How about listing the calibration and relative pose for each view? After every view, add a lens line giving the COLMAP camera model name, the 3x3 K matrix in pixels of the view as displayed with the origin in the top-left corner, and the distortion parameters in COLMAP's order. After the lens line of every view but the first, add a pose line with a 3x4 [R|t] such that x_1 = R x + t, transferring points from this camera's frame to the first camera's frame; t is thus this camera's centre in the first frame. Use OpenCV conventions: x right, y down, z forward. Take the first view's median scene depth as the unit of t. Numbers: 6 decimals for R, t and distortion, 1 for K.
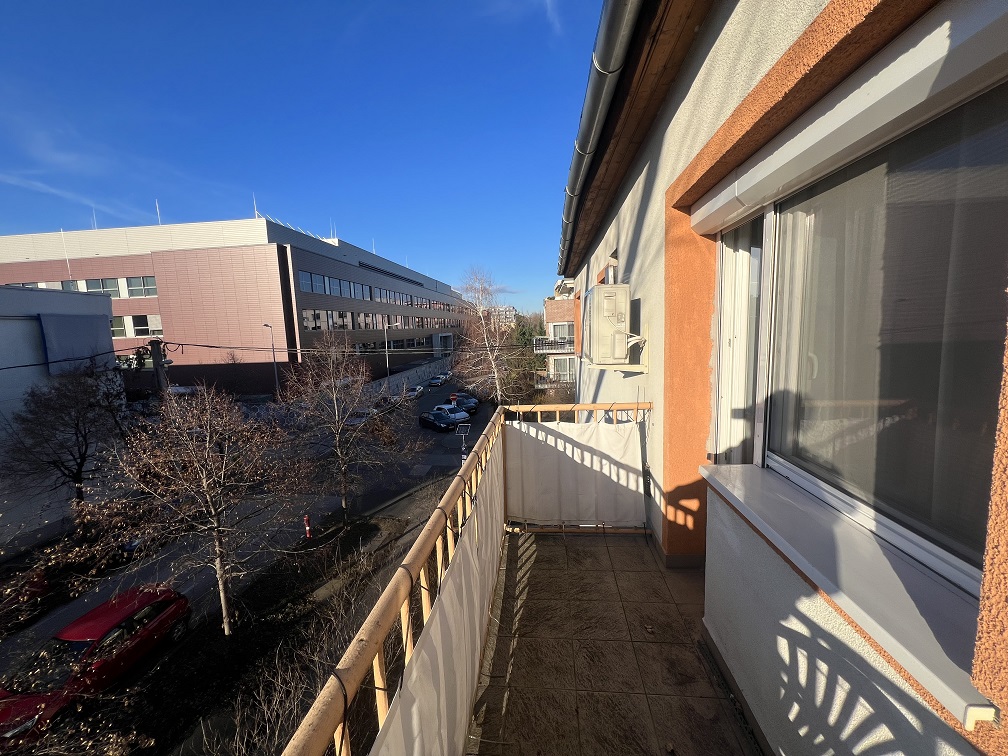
lens RADIAL K [[405.8, 0, 504.0], [0, 405.8, 378.0], [0, 0, 1]] dist [0.000997, 0.000222]
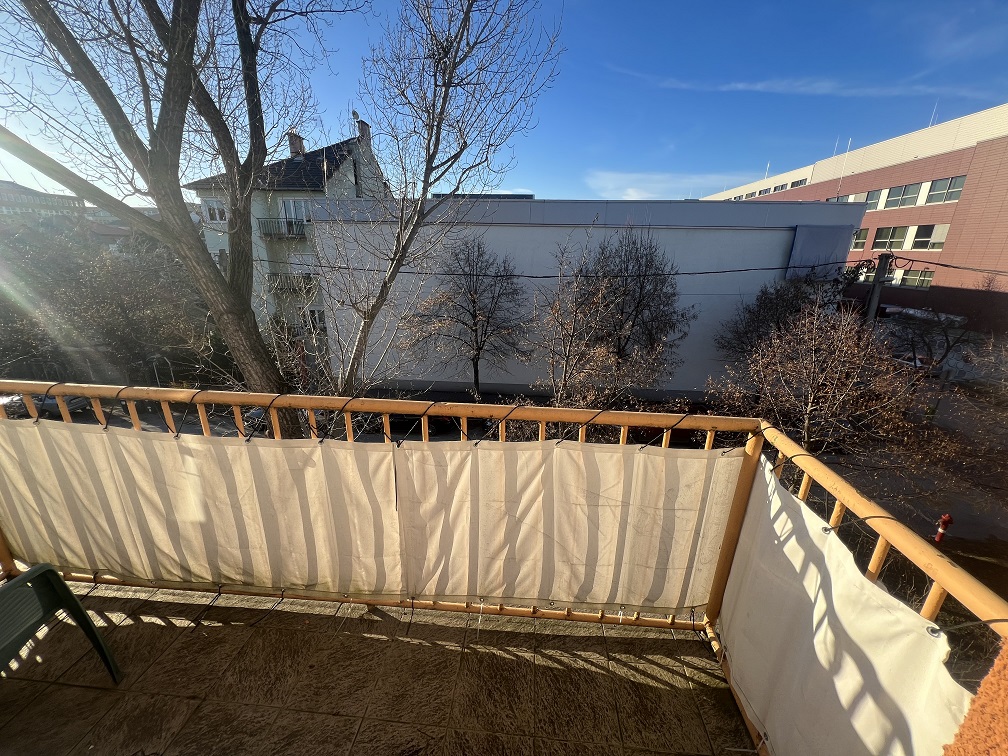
lens RADIAL K [[401.9, 0, 504.0], [0, 401.9, 378.0], [0, 0, 1]] dist [0.001033, 0.000286]
pose [[0.027133, 0.344427, -0.938421, 0.078533], [-0.141942, 0.930582, 0.337446, -0.017716], [0.989503, 0.124045, 0.074138, 0.127848]]
